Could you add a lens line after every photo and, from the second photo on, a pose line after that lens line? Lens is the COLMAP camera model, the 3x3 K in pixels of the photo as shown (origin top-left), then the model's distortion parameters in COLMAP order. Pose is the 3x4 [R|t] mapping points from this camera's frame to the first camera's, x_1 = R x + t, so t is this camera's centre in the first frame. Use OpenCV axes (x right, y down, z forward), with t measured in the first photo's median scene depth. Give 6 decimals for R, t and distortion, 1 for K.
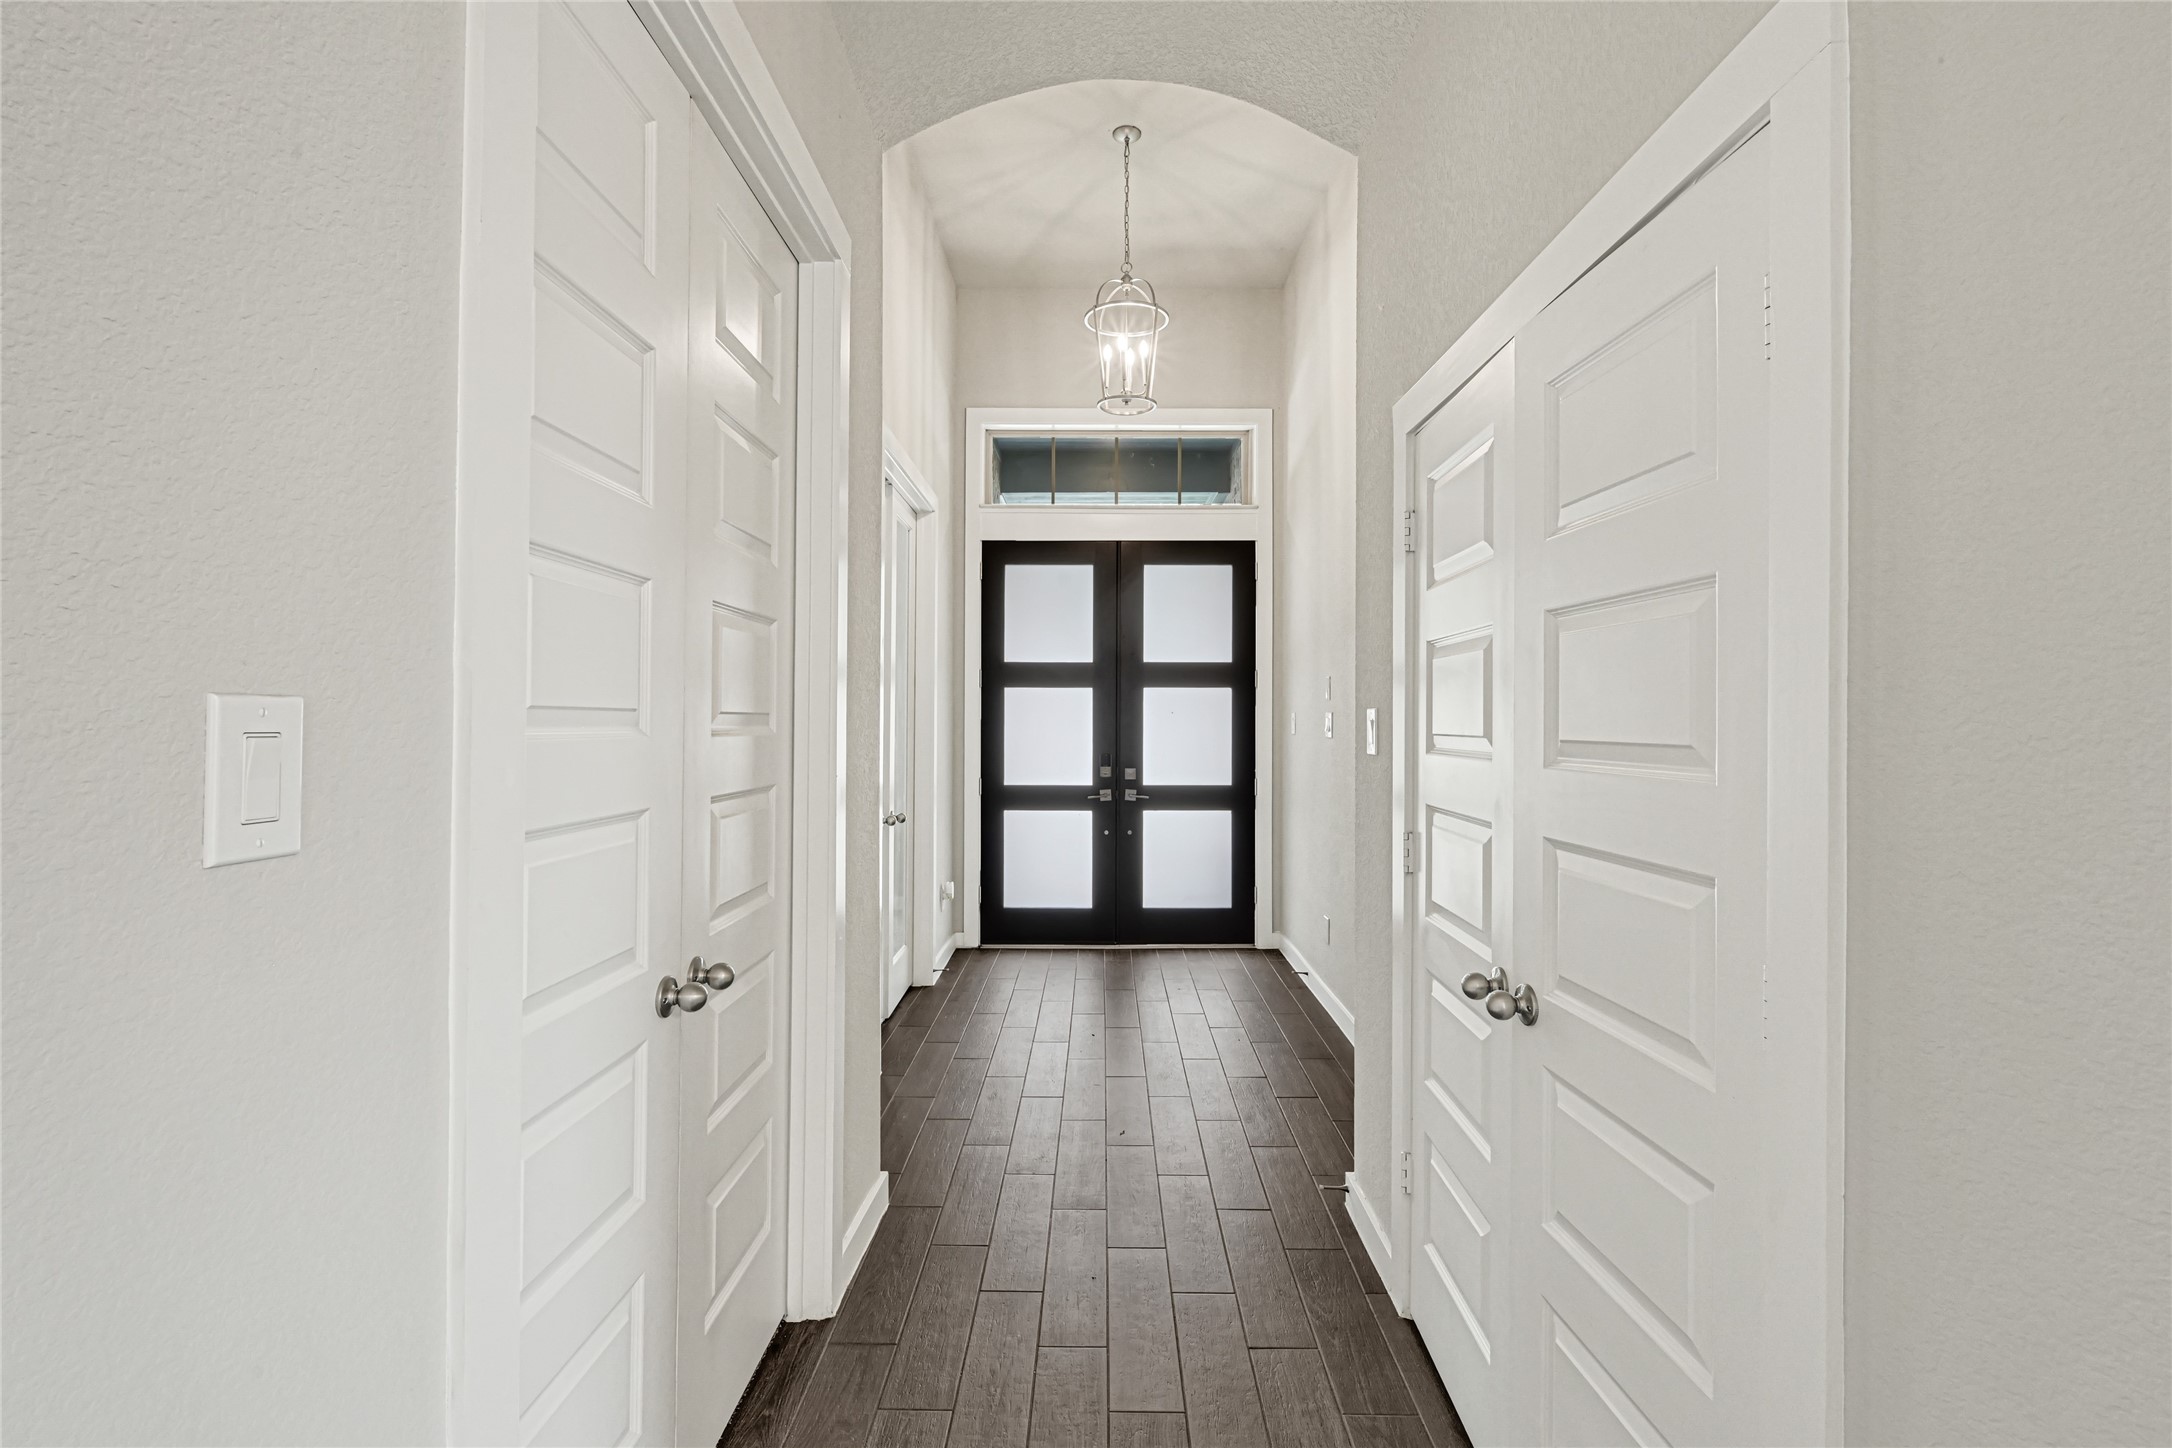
lens RADIAL K [[899.2, 0, 1090.3], [0, 899.2, 707.9], [0, 0, 1]] dist [-0.002156, 0.000508]
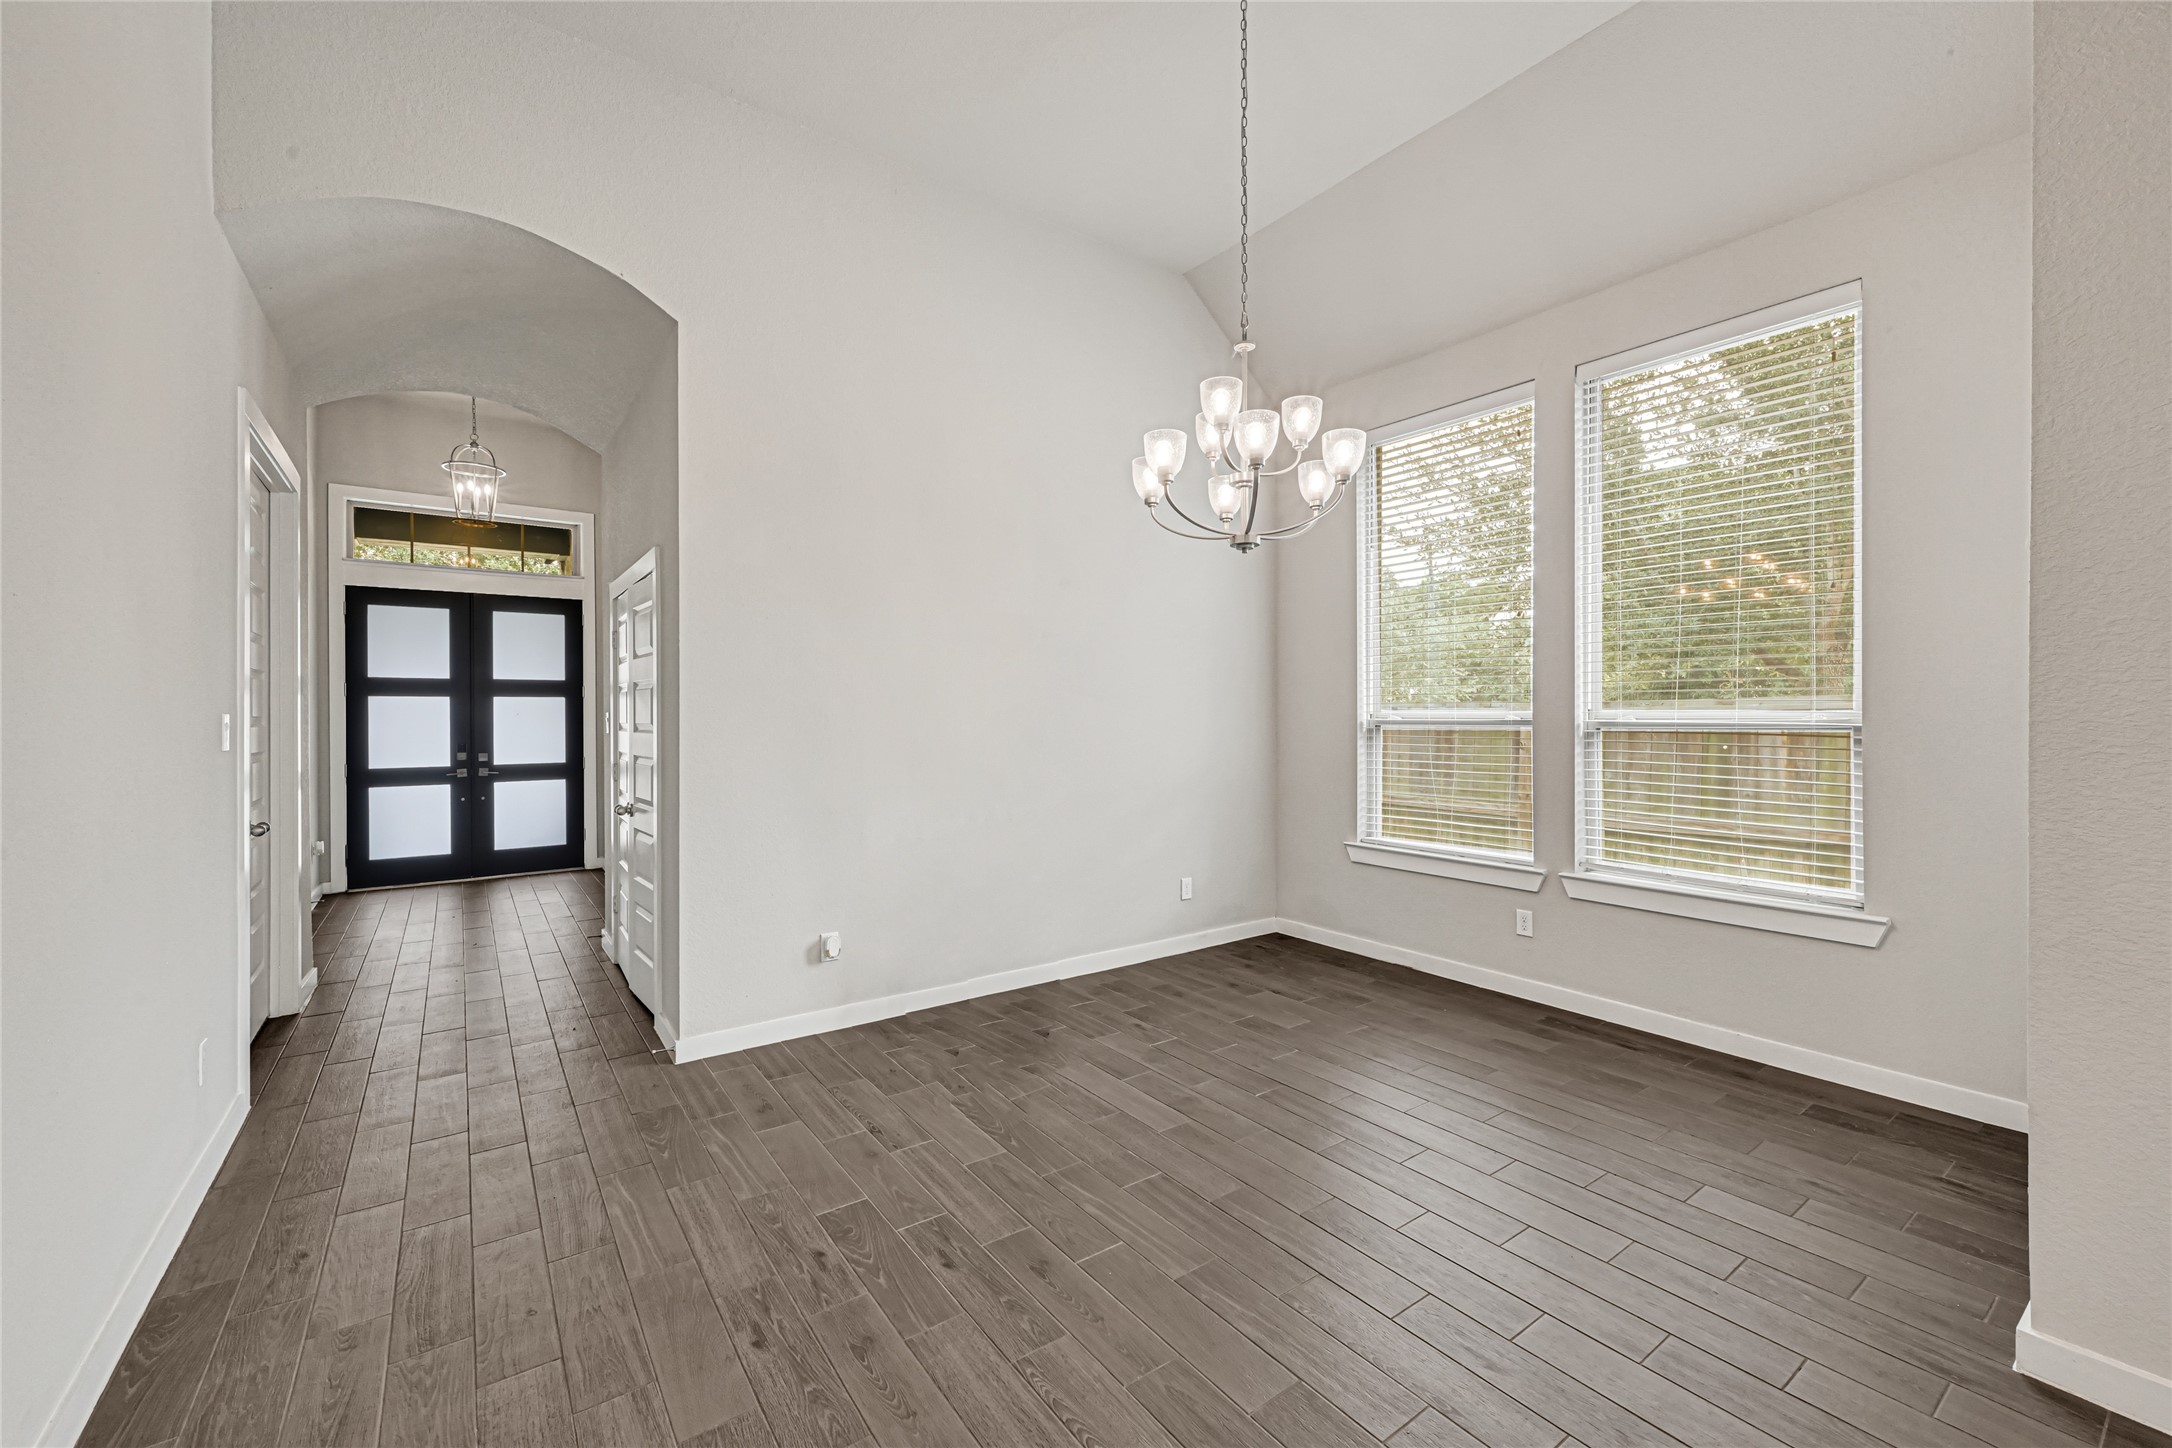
lens RADIAL K [[899.2, 0, 1113.4], [0, 899.2, 720.2], [0, 0, 1]] dist [-0.002156, 0.000508]
pose [[0.800092, -0.009576, 0.599802, -0.009706], [0.000125, 0.999875, 0.015797, -0.007915], [-0.599878, -0.012564, 0.799993, -0.742087]]
